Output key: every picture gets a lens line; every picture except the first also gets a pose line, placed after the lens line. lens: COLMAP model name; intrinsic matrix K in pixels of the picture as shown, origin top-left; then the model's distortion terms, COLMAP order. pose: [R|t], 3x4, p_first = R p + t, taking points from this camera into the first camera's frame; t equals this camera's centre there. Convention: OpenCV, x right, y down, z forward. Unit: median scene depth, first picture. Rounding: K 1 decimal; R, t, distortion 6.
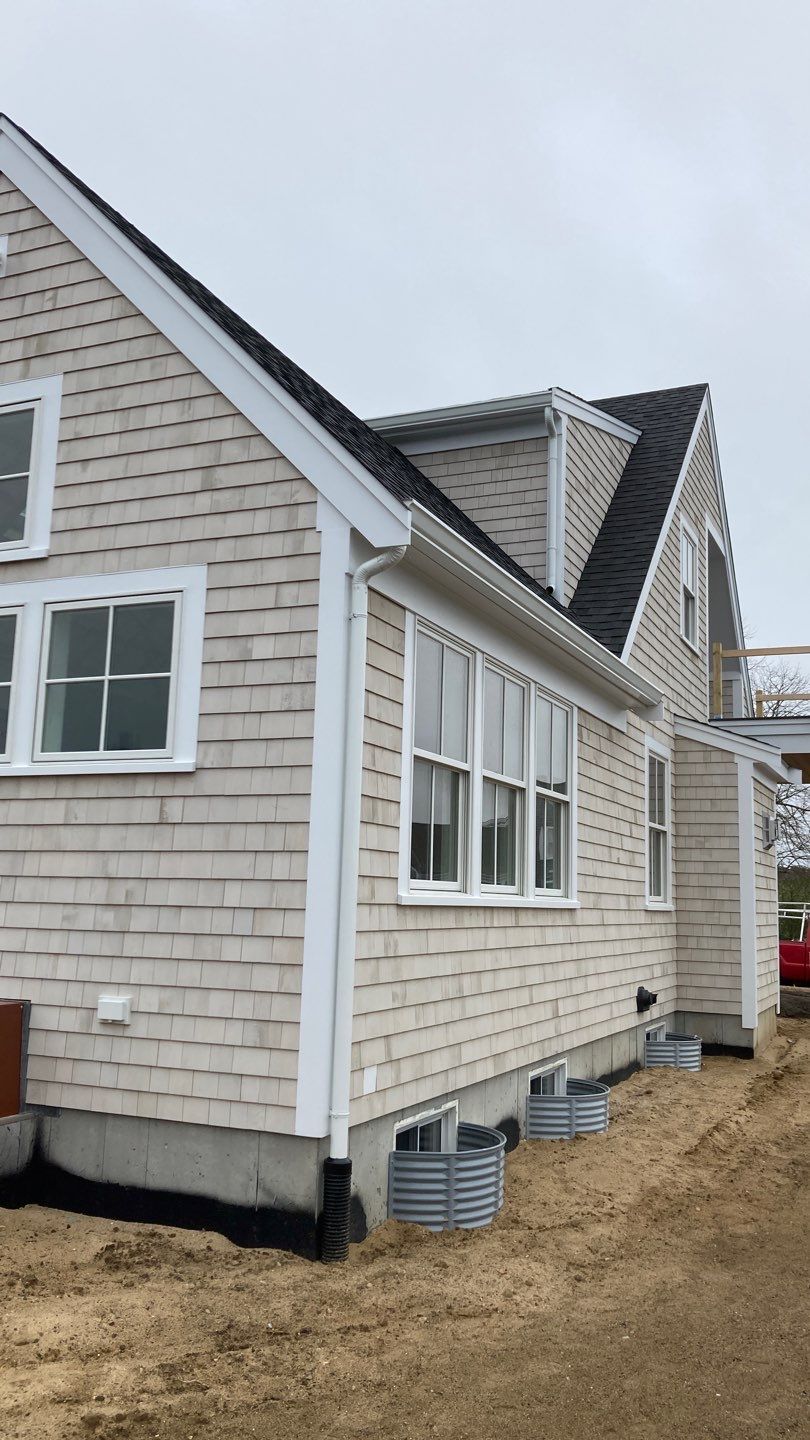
lens RADIAL K [[1175.3, 0, 411.8], [0, 1175.3, 717.9], [0, 0, 1]] dist [0.061754, -0.064622]
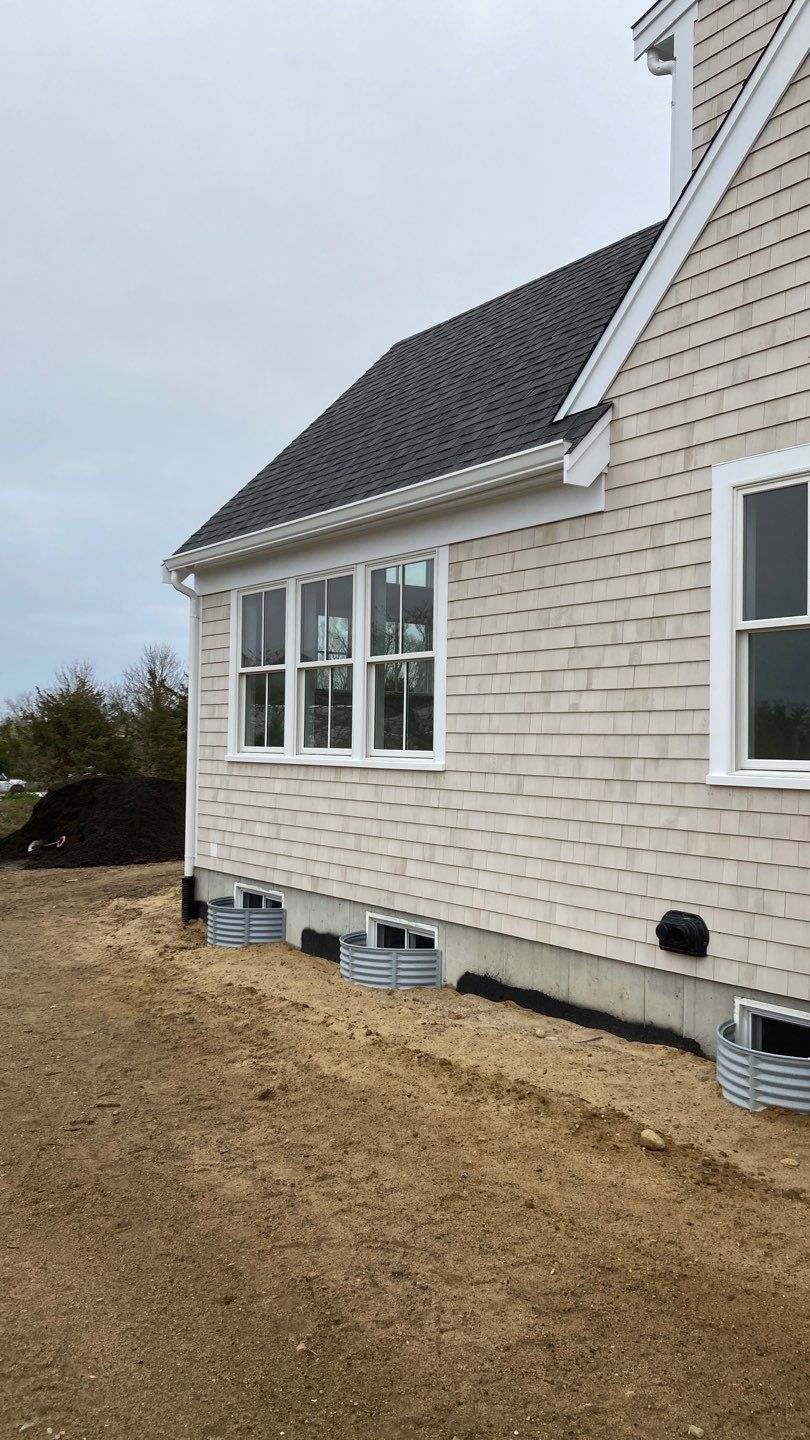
lens RADIAL K [[1175.3, 0, 411.8], [0, 1175.3, 717.9], [0, 0, 1]] dist [0.061754, -0.064622]
pose [[-0.507128, -0.055310, -0.860094, 1.101381], [0.101638, 0.987138, -0.123407, 0.273115], [0.855857, -0.150001, -0.494983, 1.698758]]
